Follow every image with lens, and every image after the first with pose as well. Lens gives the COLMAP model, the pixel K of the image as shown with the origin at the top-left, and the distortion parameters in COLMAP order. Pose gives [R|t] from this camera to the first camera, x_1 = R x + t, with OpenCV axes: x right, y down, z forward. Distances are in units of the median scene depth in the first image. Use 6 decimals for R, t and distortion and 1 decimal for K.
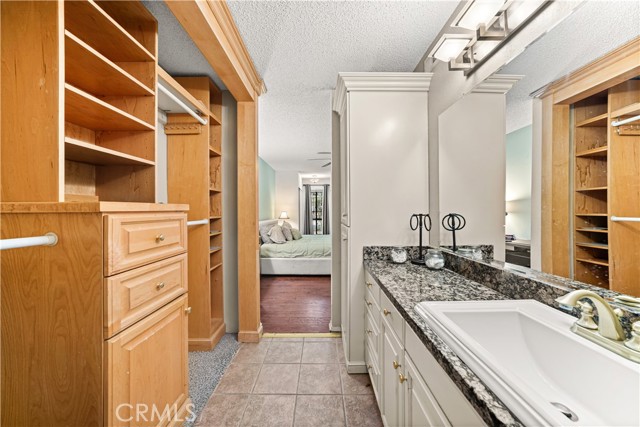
lens RADIAL K [[225.3, 0, 318.2], [0, 225.3, 213.0], [0, 0, 1]] dist [-0.026675, 0.000076]
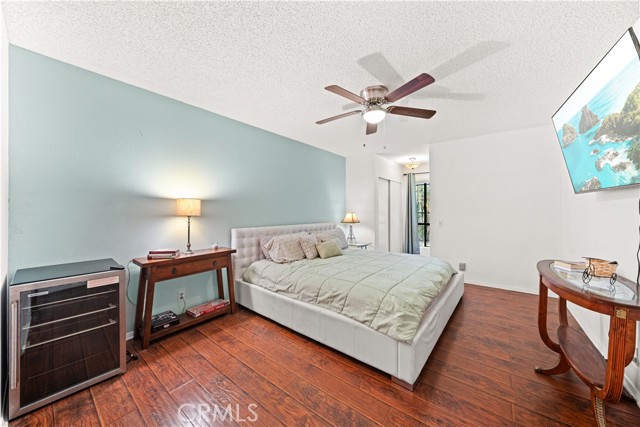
lens RADIAL K [[225.3, 0, 318.2], [0, 225.3, 213.0], [0, 0, 1]] dist [-0.026675, 0.000076]
pose [[0.775041, -0.000447, -0.631911, 0.175438], [-0.001232, 0.999997, -0.002219, -0.003160], [0.631910, 0.002498, 0.775038, 0.309820]]
